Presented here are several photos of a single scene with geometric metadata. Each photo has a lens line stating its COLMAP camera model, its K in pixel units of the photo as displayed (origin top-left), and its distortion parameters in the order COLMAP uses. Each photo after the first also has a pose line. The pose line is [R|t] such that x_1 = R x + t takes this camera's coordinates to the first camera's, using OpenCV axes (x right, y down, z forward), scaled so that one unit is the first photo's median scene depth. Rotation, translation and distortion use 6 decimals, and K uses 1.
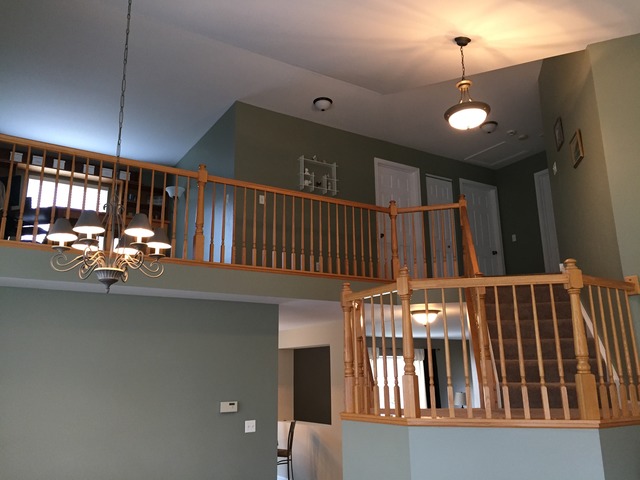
lens RADIAL K [[549.3, 0, 321.8], [0, 549.3, 238.4], [0, 0, 1]] dist [0.041407, -0.008536]
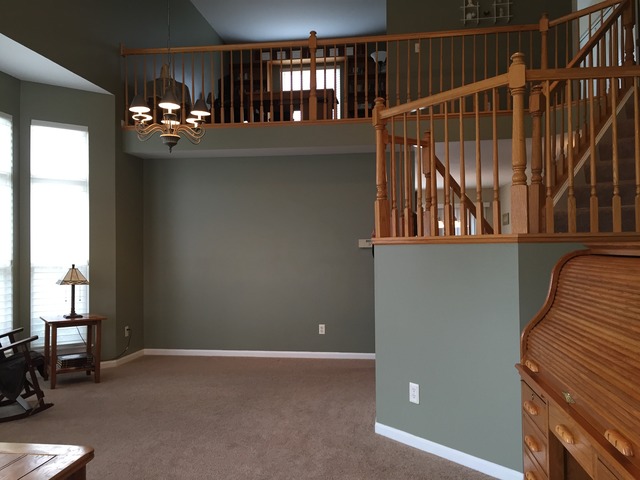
lens RADIAL K [[549.3, 0, 321.8], [0, 549.3, 238.4], [0, 0, 1]] dist [0.041407, -0.008536]
pose [[0.767798, -0.008078, -0.640641, 0.366609], [0.157414, 0.971649, 0.176407, 0.056032], [0.621053, -0.236291, 0.747302, 0.059497]]
